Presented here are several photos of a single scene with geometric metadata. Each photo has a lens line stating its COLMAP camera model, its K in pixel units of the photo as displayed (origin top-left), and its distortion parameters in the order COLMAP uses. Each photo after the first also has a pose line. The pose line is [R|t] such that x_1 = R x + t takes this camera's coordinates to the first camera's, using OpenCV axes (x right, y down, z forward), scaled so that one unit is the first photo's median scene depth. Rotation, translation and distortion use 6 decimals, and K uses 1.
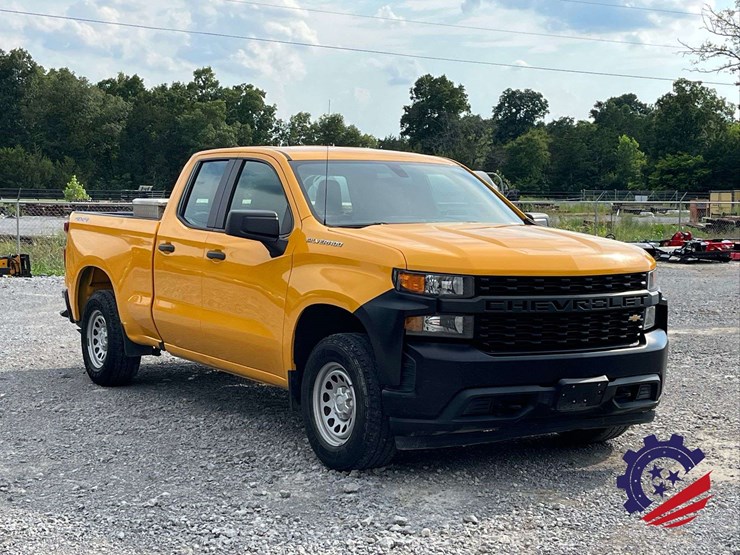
lens RADIAL K [[1284.9, 0, 370.0], [0, 1284.9, 277.5], [0, 0, 1]] dist [0.113100, -0.328220]
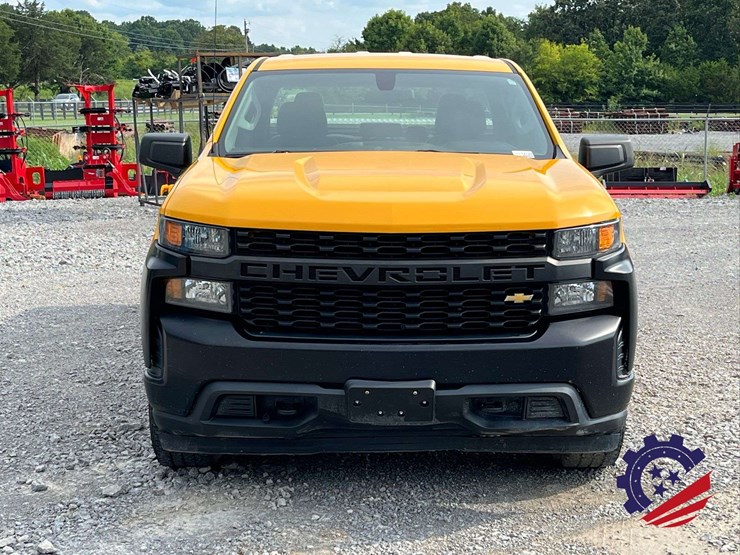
lens RADIAL K [[1284.9, 0, 370.0], [0, 1284.9, 277.5], [0, 0, 1]] dist [0.113100, -0.328220]
pose [[0.850322, 0.060462, -0.522777, 0.378478], [-0.026114, 0.997002, 0.072834, -0.020288], [0.525614, -0.048280, 0.849352, 0.302376]]
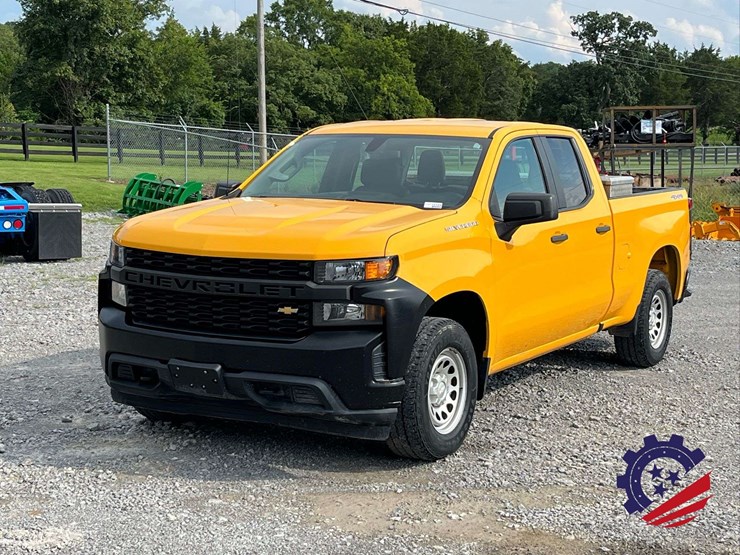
lens RADIAL K [[1284.9, 0, 370.0], [0, 1284.9, 277.5], [0, 0, 1]] dist [0.113100, -0.328220]
pose [[0.470384, 0.087962, -0.878067, 0.784664], [-0.065799, 0.995746, 0.064502, -0.040944], [0.880005, 0.027435, 0.474171, 0.484905]]
